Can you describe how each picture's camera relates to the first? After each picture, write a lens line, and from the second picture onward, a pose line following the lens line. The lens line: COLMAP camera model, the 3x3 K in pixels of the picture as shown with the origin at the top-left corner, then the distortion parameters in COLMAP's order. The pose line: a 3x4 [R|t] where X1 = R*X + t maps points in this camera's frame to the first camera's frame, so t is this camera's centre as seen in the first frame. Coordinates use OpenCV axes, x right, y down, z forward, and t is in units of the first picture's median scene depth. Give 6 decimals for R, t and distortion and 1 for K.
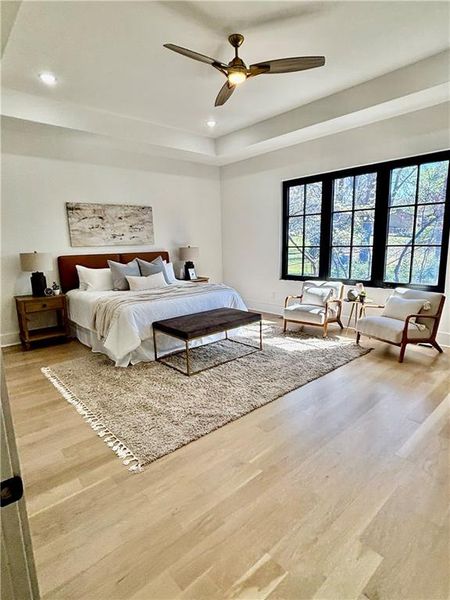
lens RADIAL K [[328.8, 0, 225.0], [0, 328.8, 300.0], [0, 0, 1]] dist [0.001613, 0.000118]
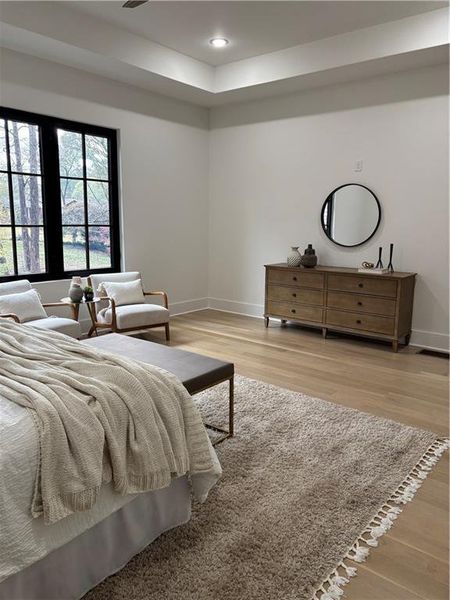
lens RADIAL K [[455.5, 0, 225.0], [0, 455.5, 300.0], [0, 0, 1]] dist [0.087457, -0.079738]
pose [[-0.156101, -0.157936, 0.975033, -0.739054], [0.162955, 0.969490, 0.183127, -0.143637], [-0.974206, 0.187473, -0.125602, 0.864257]]
